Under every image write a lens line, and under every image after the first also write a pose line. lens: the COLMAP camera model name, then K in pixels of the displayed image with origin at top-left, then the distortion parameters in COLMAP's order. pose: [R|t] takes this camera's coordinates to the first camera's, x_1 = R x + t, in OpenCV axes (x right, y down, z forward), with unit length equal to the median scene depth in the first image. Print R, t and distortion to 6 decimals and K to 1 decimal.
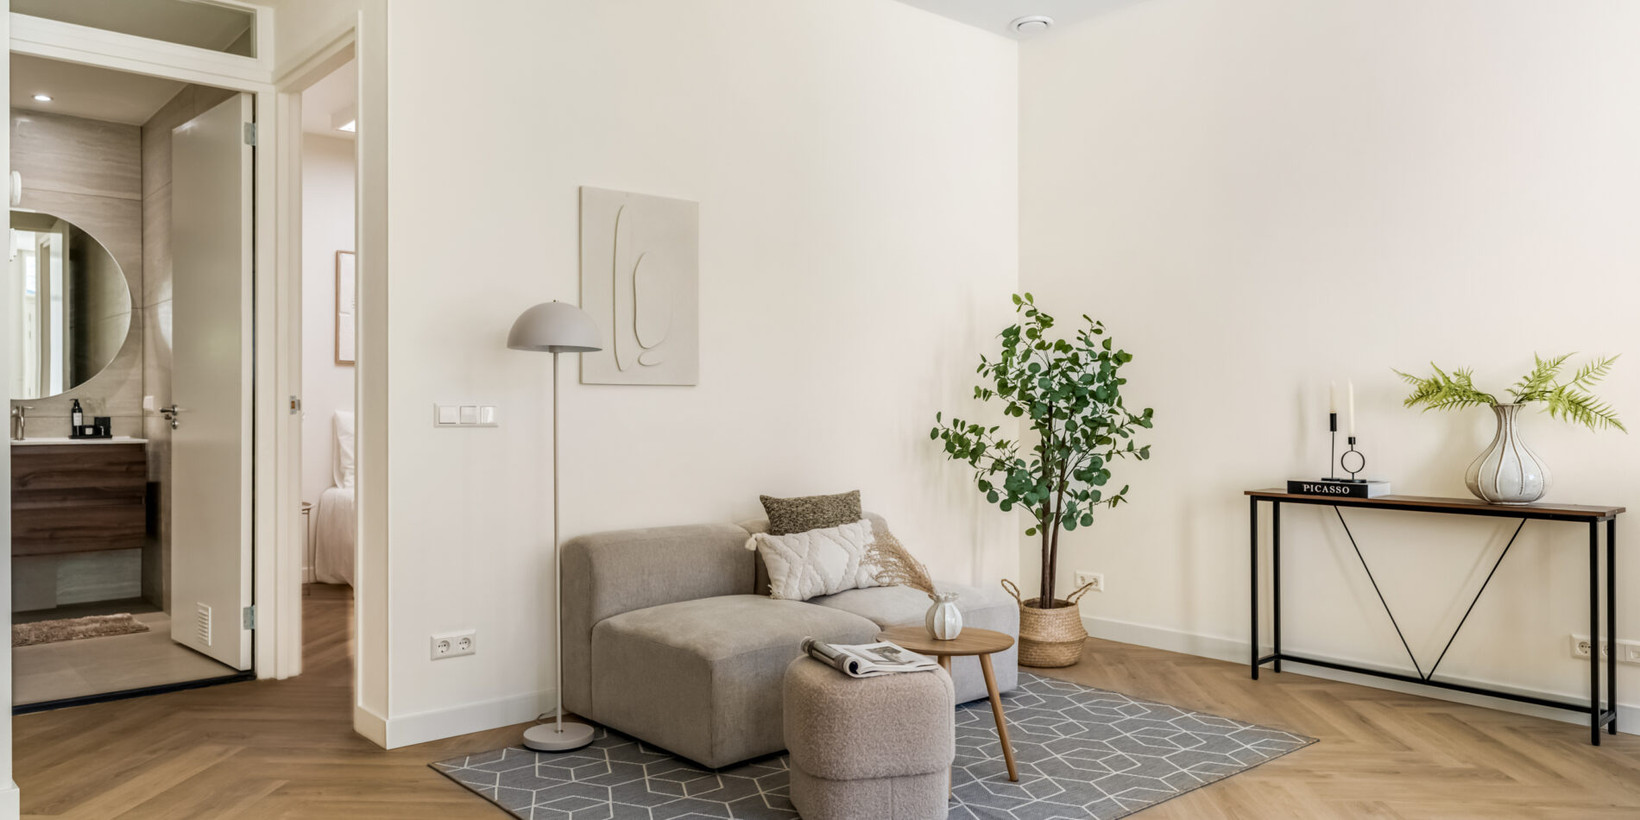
lens RADIAL K [[1136.3, 0, 830.5], [0, 1136.3, 403.5], [0, 0, 1]] dist [-0.000120, -0.002086]
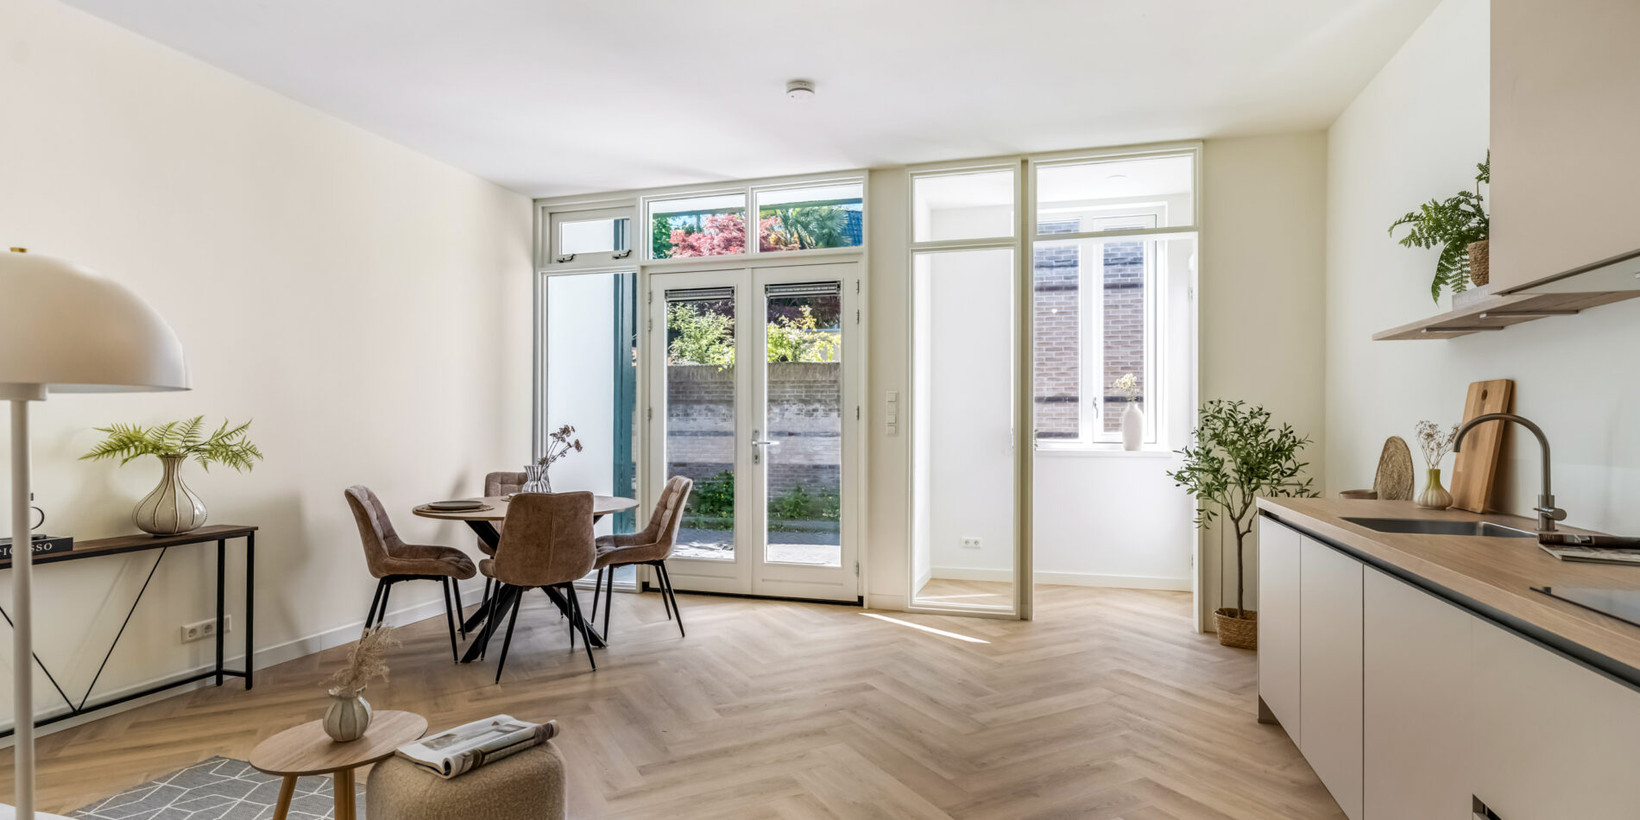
lens RADIAL K [[823.8, 0, 809.7], [0, 823.8, 416.2], [0, 0, 1]] dist [-0.004817, 0.000140]
pose [[-0.522822, 0.005991, 0.852421, -0.474666], [-0.004314, 0.999944, -0.009673, -0.031090], [-0.852431, -0.008734, -0.522767, 0.753110]]
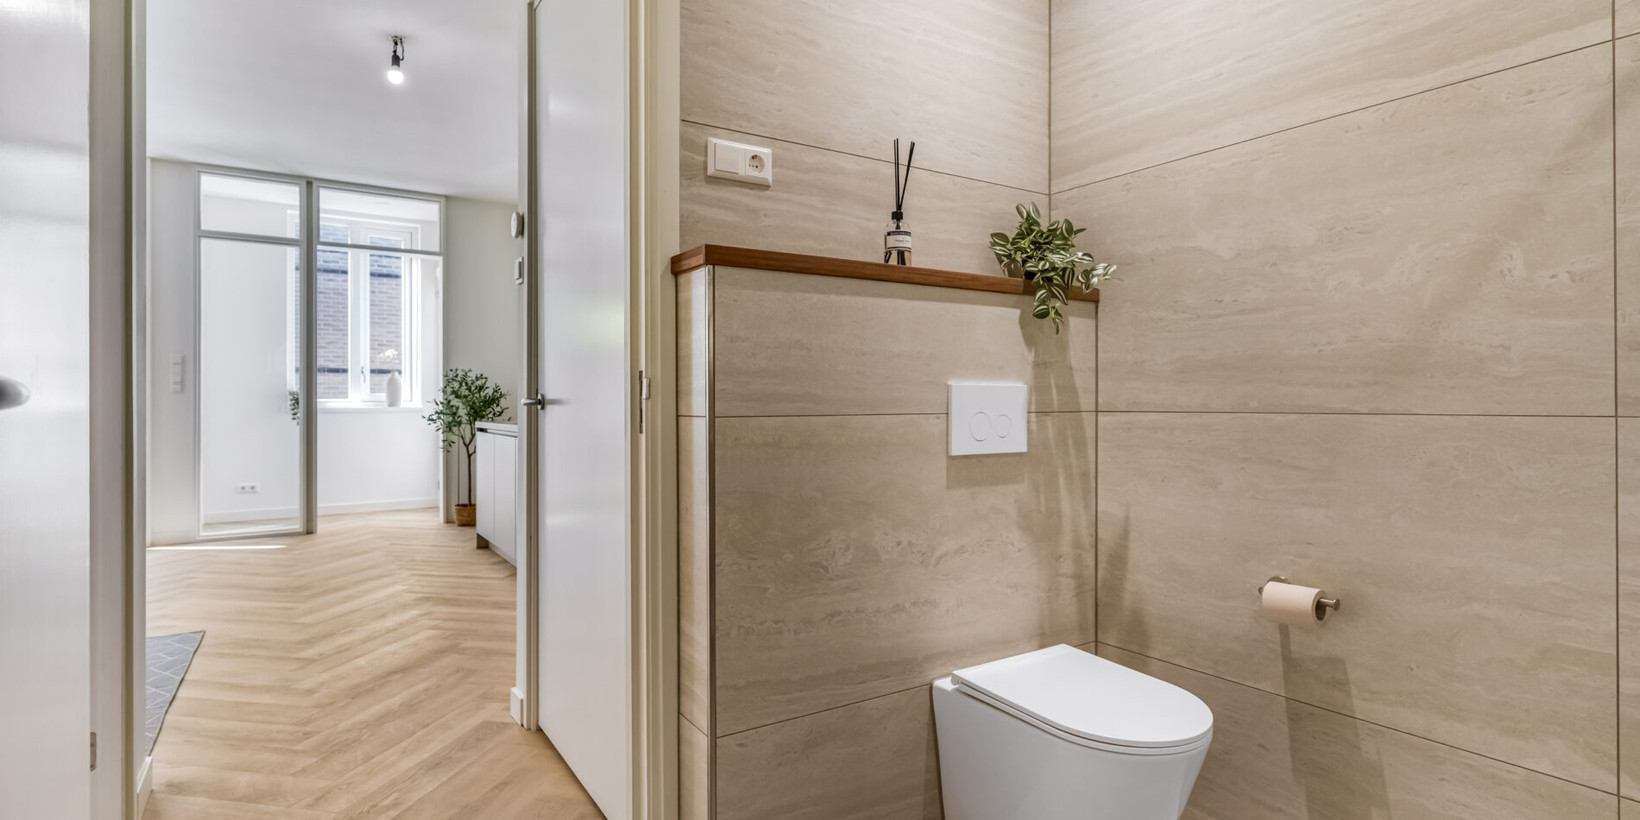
lens RADIAL K [[823.8, 0, 840.9], [0, 823.8, 401.8], [0, 0, 1]] dist [-0.004817, 0.000140]
pose [[-0.991544, 0.002851, 0.129737, -0.796134], [0.002469, 0.999992, -0.003098, 0.005573], [-0.129745, -0.002752, -0.991544, 1.240403]]
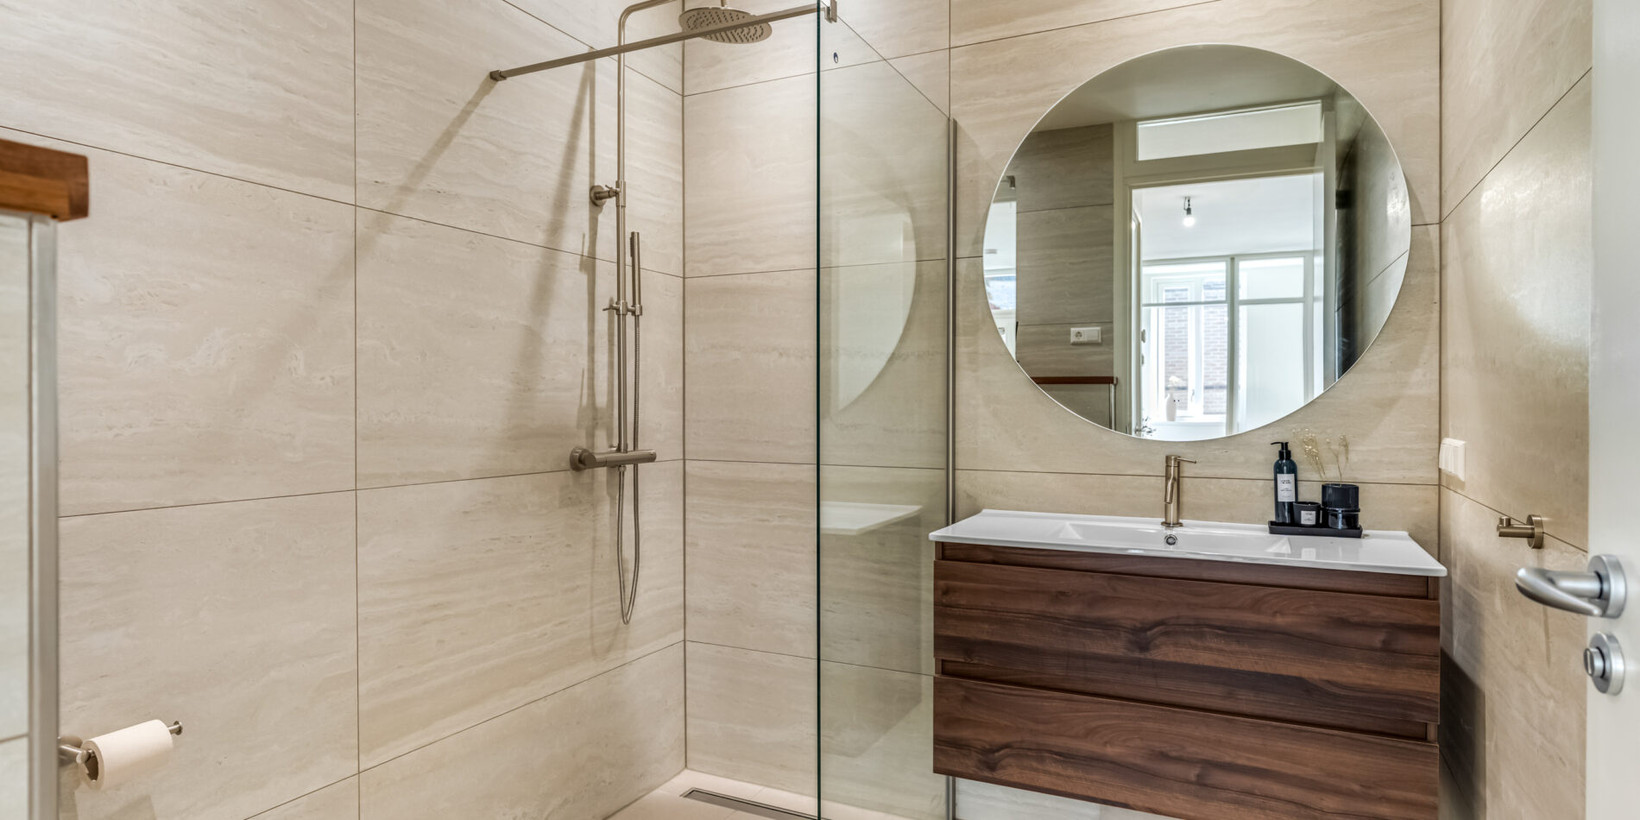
lens RADIAL K [[904.6, 0, 805.2], [0, 904.6, 415.4], [0, 0, 1]] dist [0.001655, 0.001746]
pose [[0.386029, 0.009539, -0.922437, -0.572463], [0.000933, 0.999942, 0.010731, -0.026502], [0.922486, -0.005003, 0.385997, 0.967578]]
